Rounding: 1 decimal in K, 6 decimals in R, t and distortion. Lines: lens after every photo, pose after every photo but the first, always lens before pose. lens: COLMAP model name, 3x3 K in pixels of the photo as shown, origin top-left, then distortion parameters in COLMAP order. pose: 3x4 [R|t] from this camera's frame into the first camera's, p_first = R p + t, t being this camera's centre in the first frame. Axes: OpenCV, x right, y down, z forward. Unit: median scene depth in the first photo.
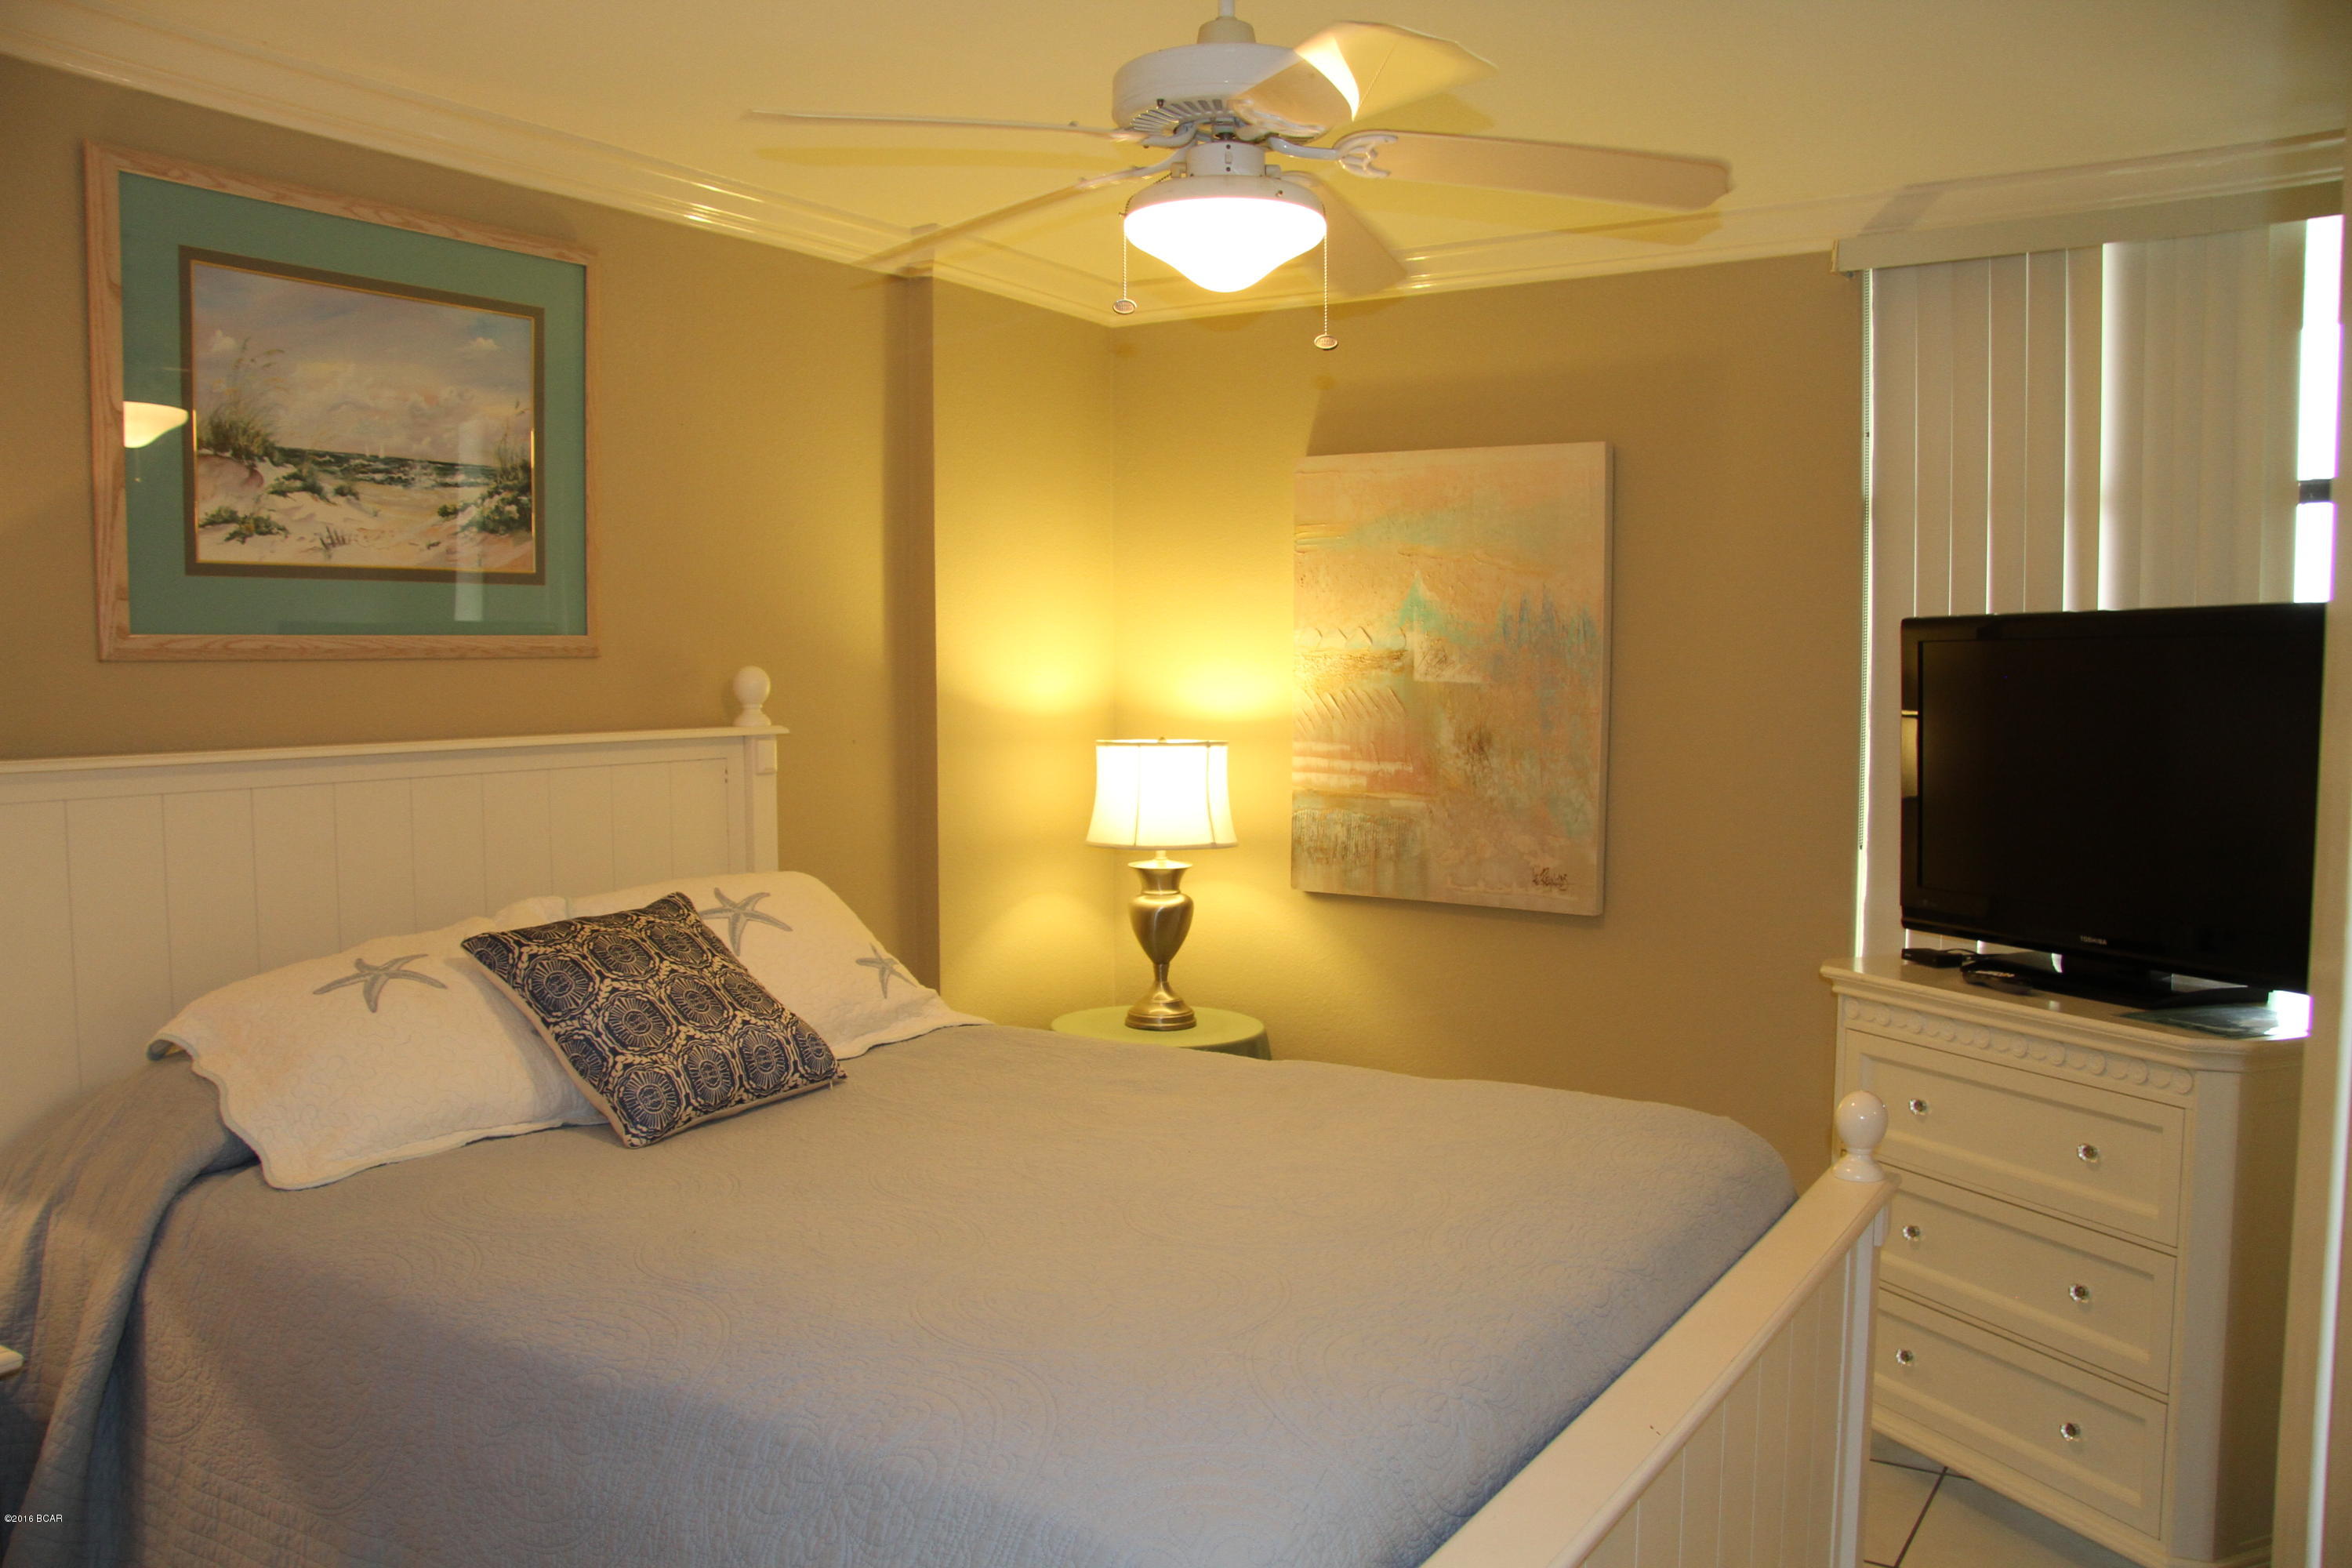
lens RADIAL K [[1822.9, 0, 1168.4], [0, 1822.9, 790.7], [0, 0, 1]] dist [-0.177760, 0.136862]
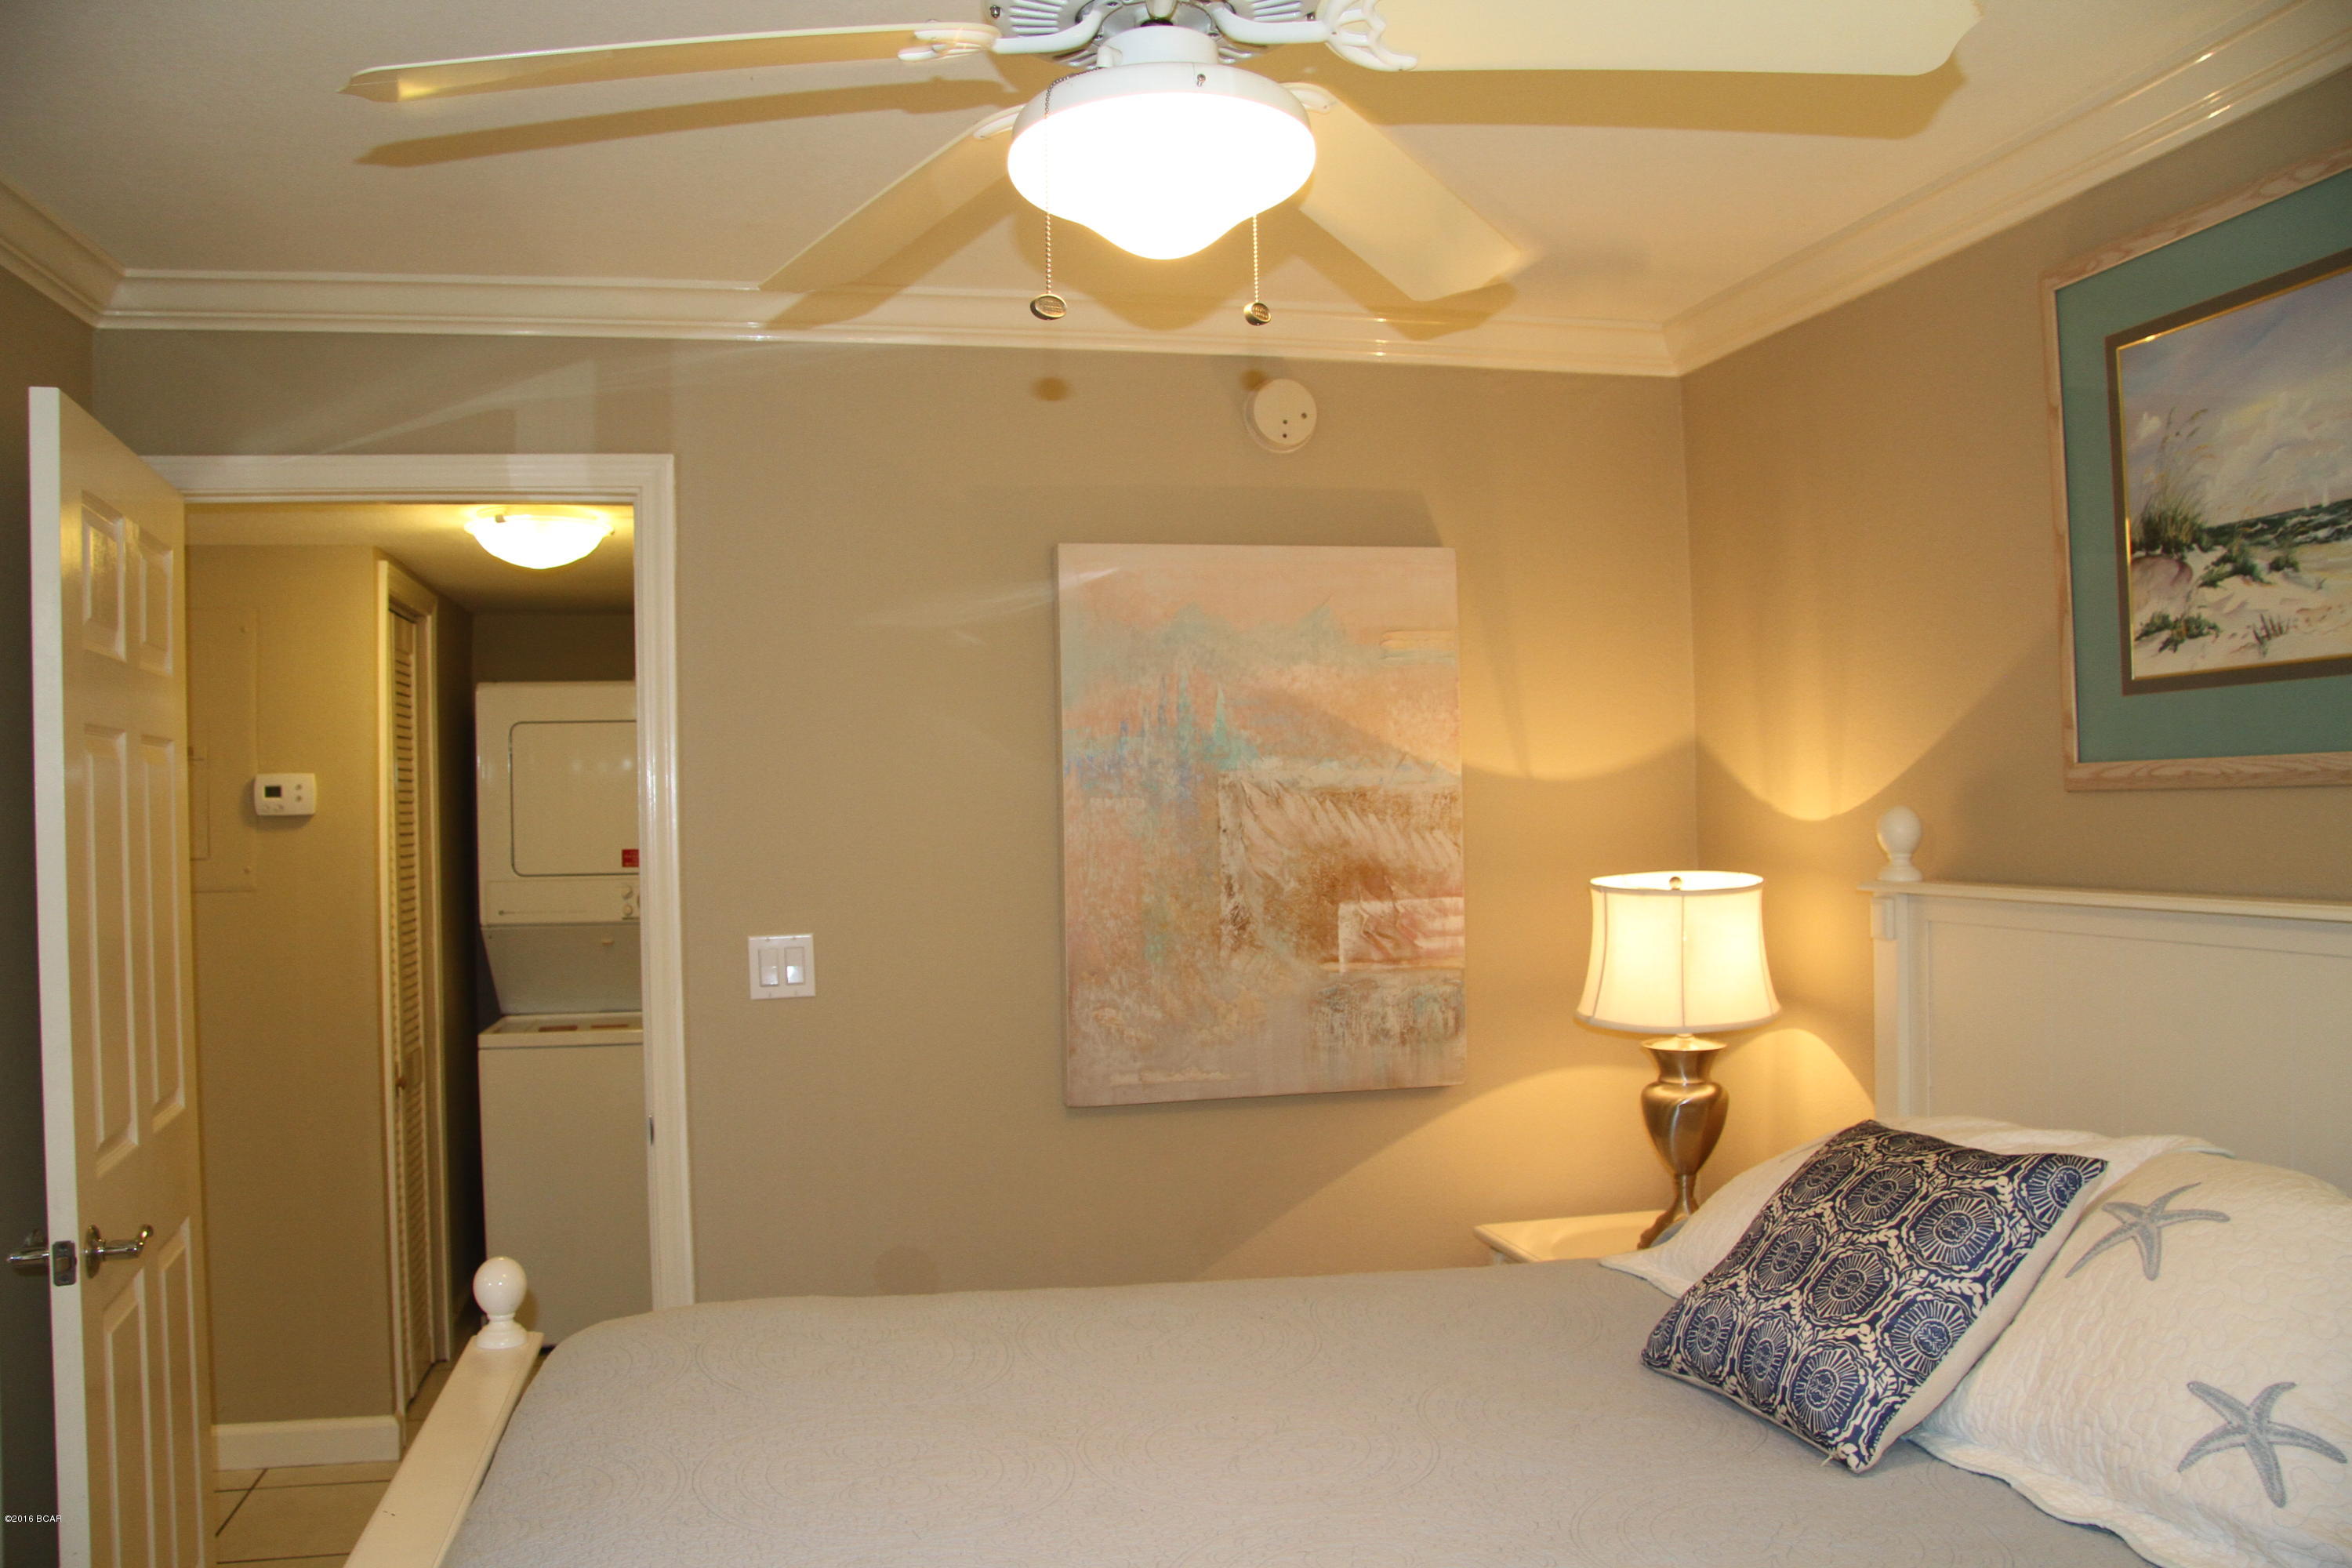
lens RADIAL K [[1822.9, 0, 1168.4], [0, 1822.9, 790.7], [0, 0, 1]] dist [-0.177760, 0.136862]
pose [[-0.694247, 0.011897, -0.719639, 0.414109], [-0.024319, 0.998905, 0.039975, -0.094318], [0.719326, 0.045253, -0.693197, 1.217964]]
